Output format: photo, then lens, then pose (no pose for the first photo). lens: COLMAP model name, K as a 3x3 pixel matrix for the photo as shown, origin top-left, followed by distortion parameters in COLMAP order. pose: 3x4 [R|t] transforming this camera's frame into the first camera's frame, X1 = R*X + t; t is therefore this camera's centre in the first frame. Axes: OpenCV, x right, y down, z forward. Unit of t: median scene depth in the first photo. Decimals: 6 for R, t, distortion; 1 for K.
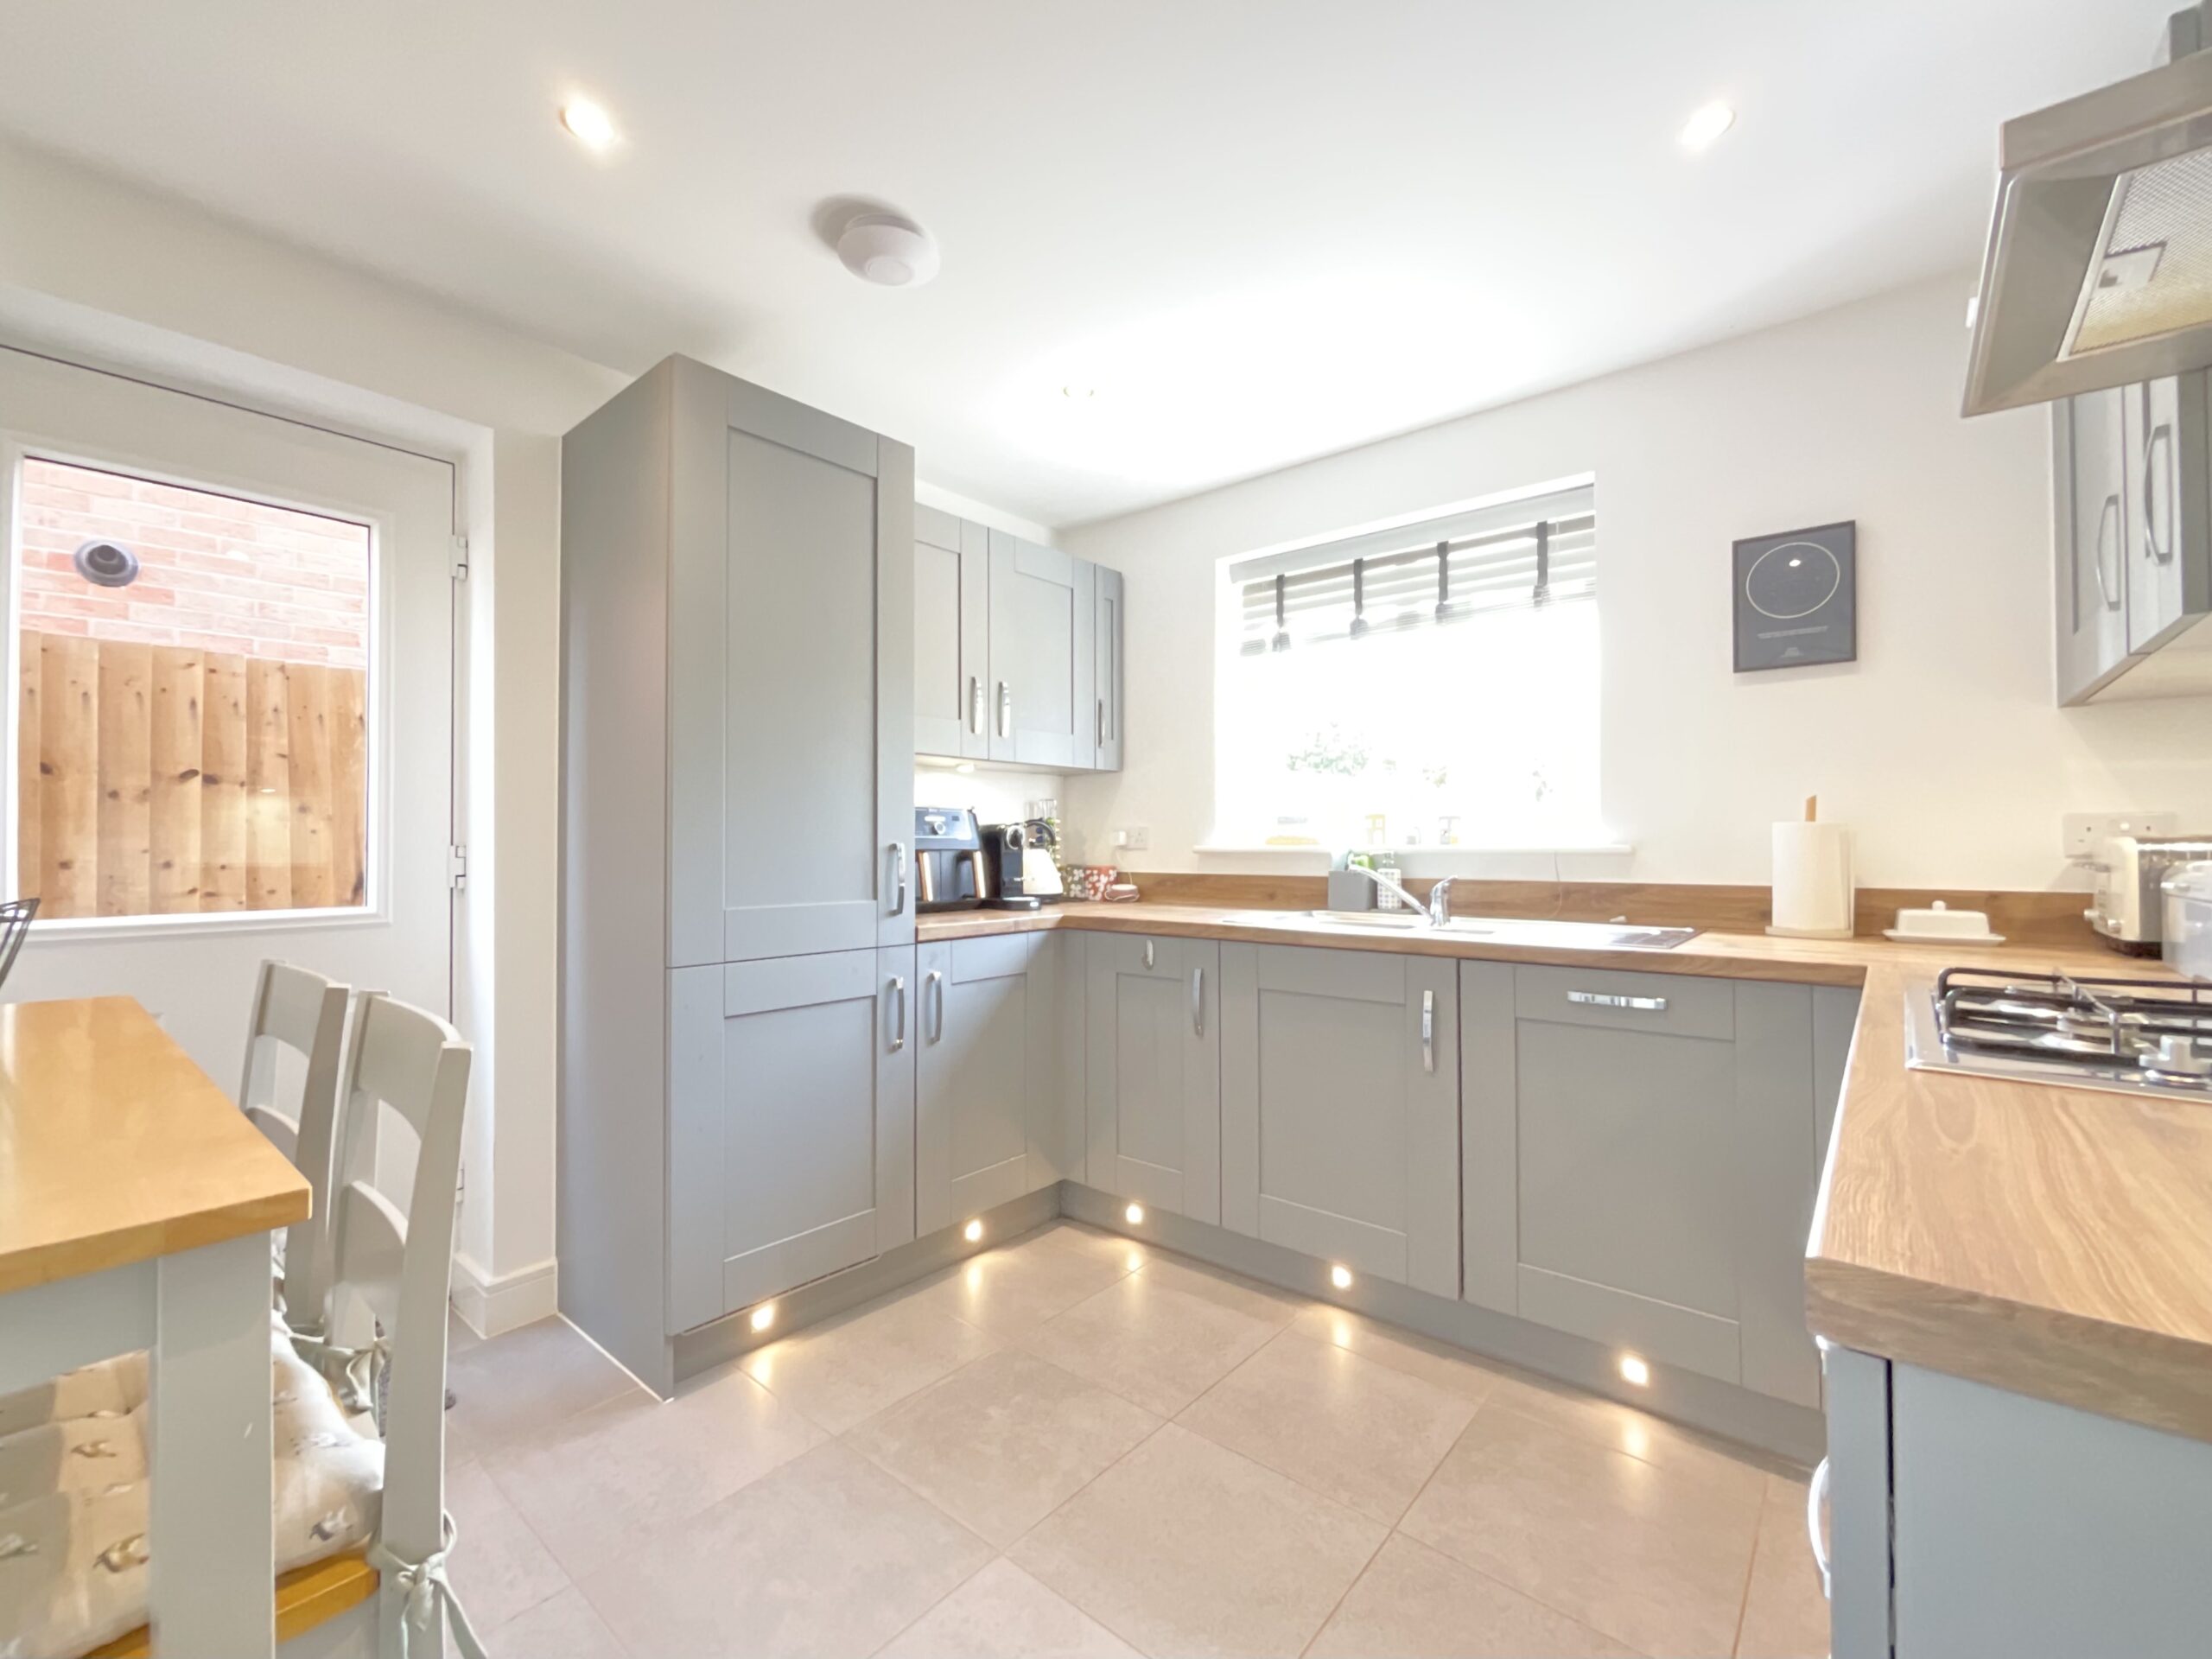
lens RADIAL K [[941.6, 0, 1106.0], [0, 941.6, 829.5], [0, 0, 1]] dist [-0.000295, -0.000053]
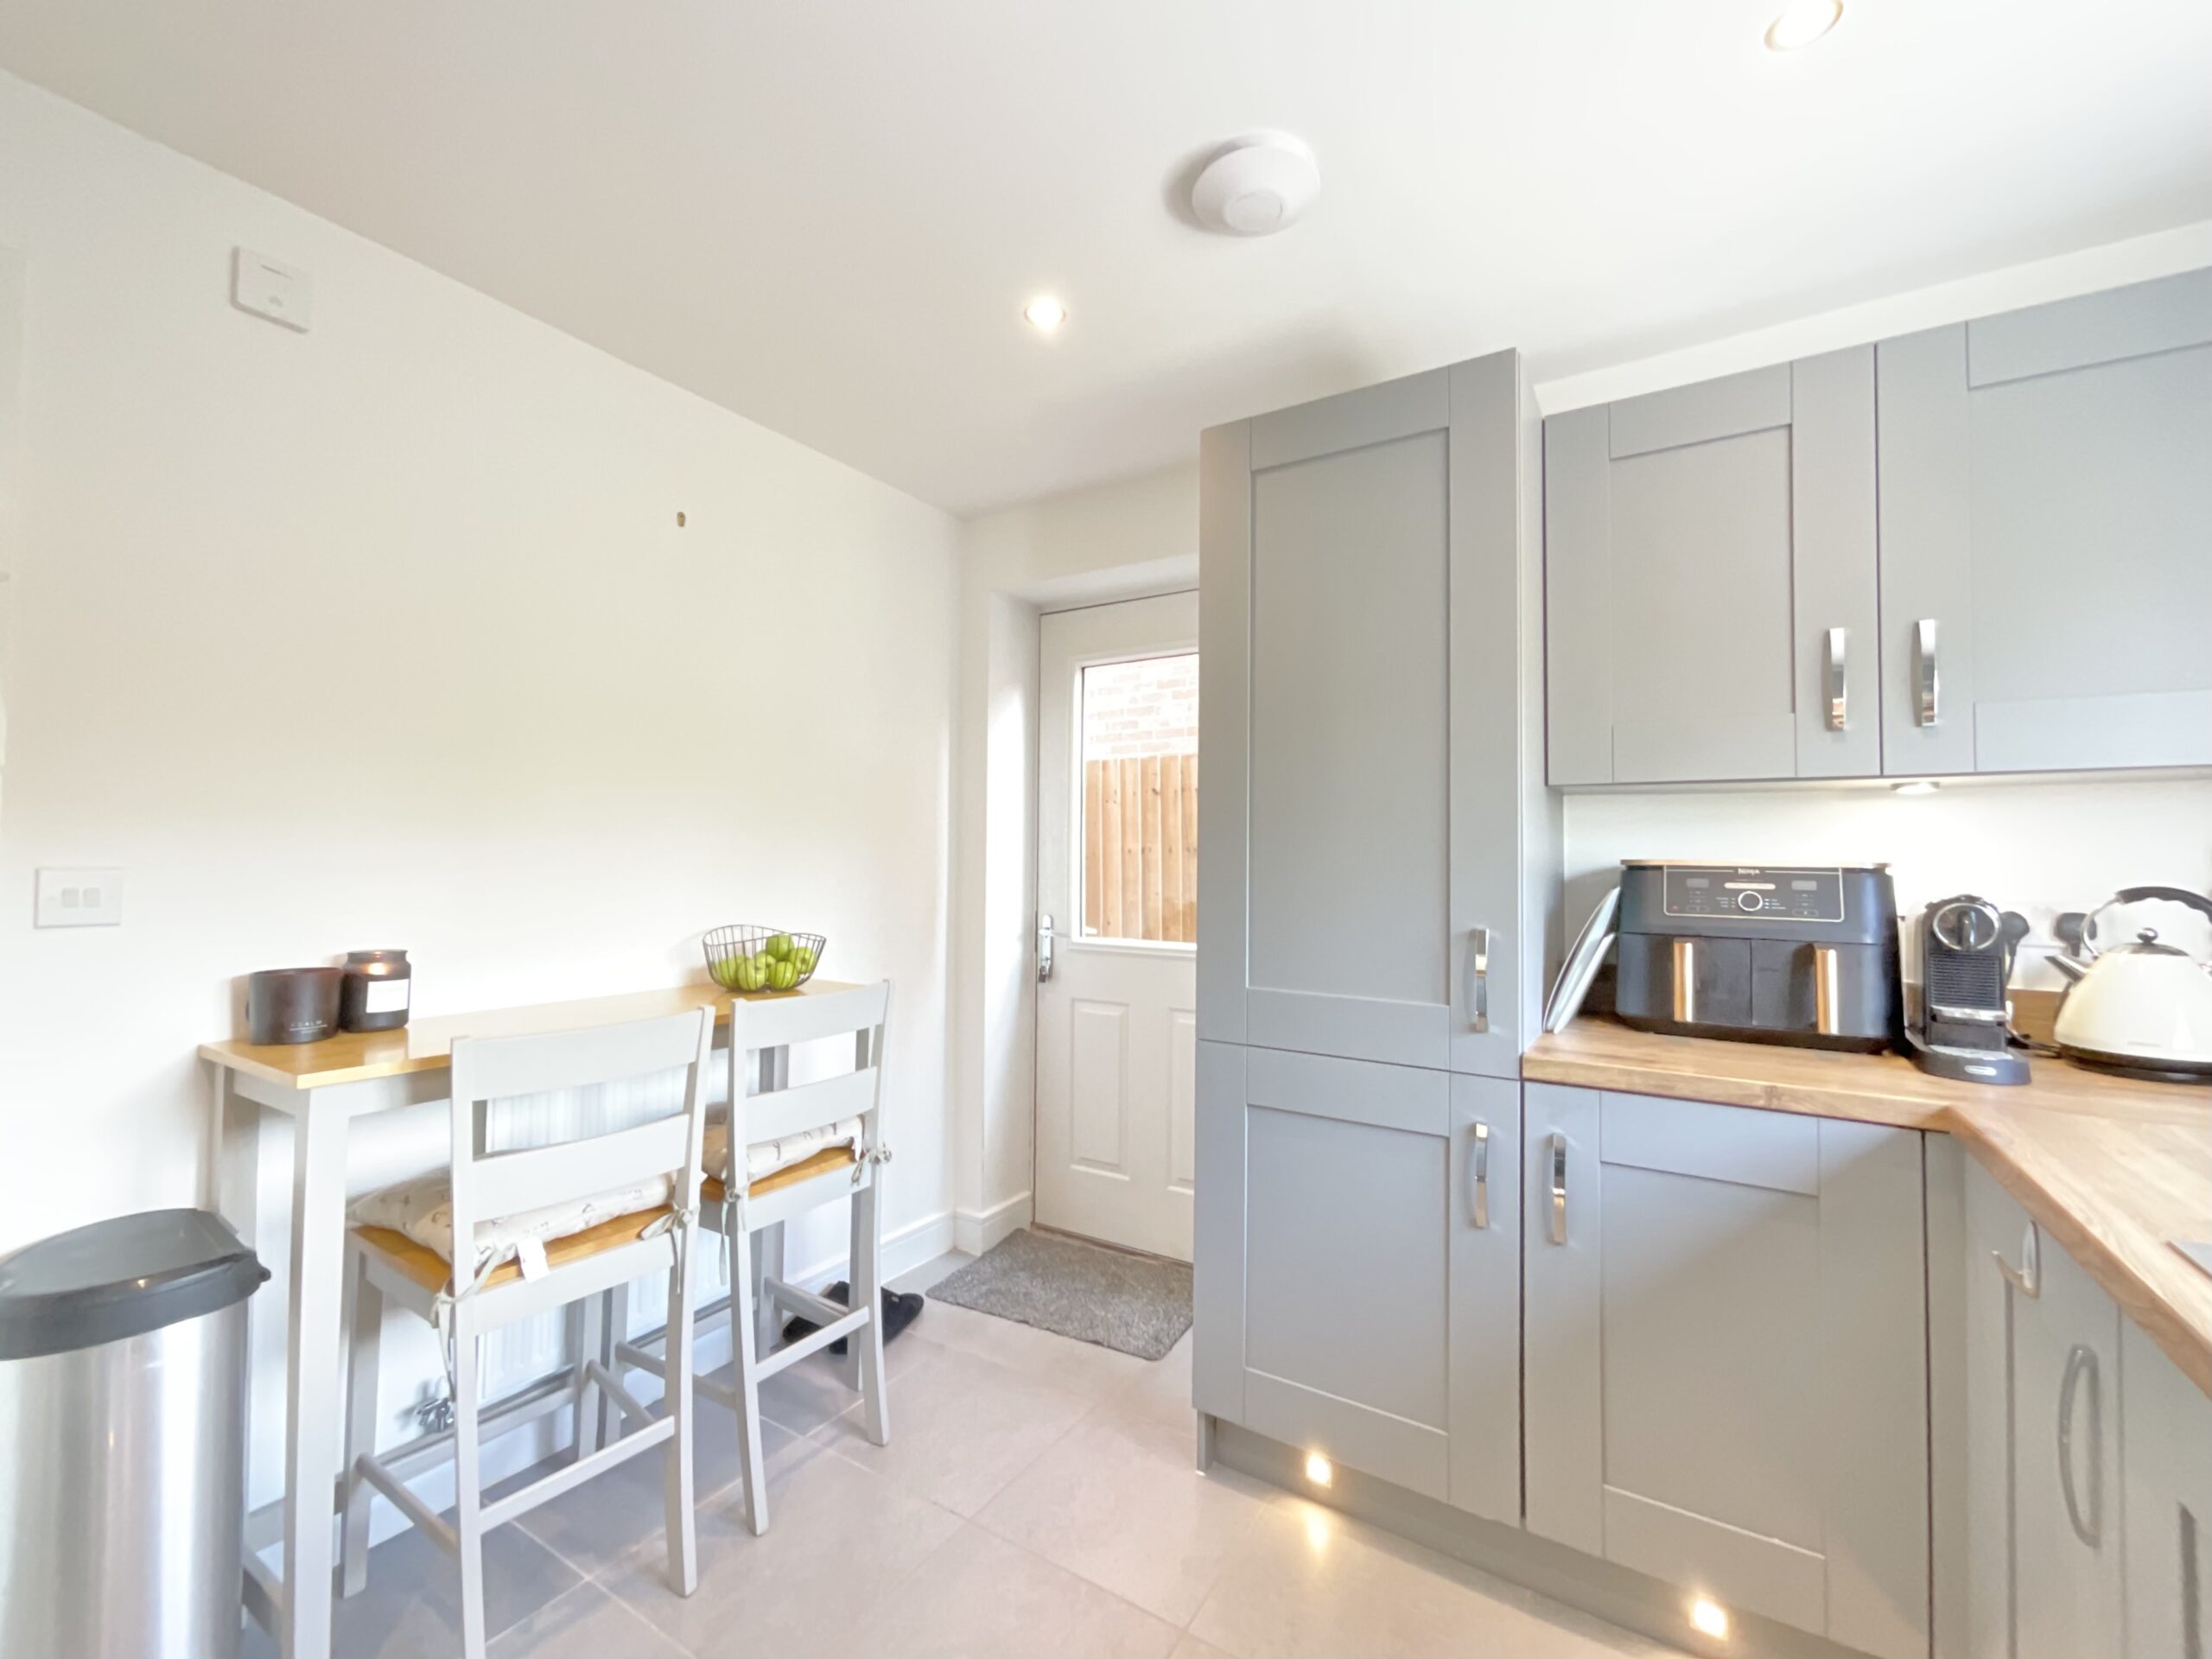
lens RADIAL K [[897.6, 0, 1106.0], [0, 897.6, 829.5], [0, 0, 1]] dist [-0.019955, 0.000381]
pose [[0.135383, -0.033378, -0.990231, 0.390752], [0.006283, 0.999441, -0.032829, -0.036971], [0.990773, -0.001777, 0.135517, 0.632160]]
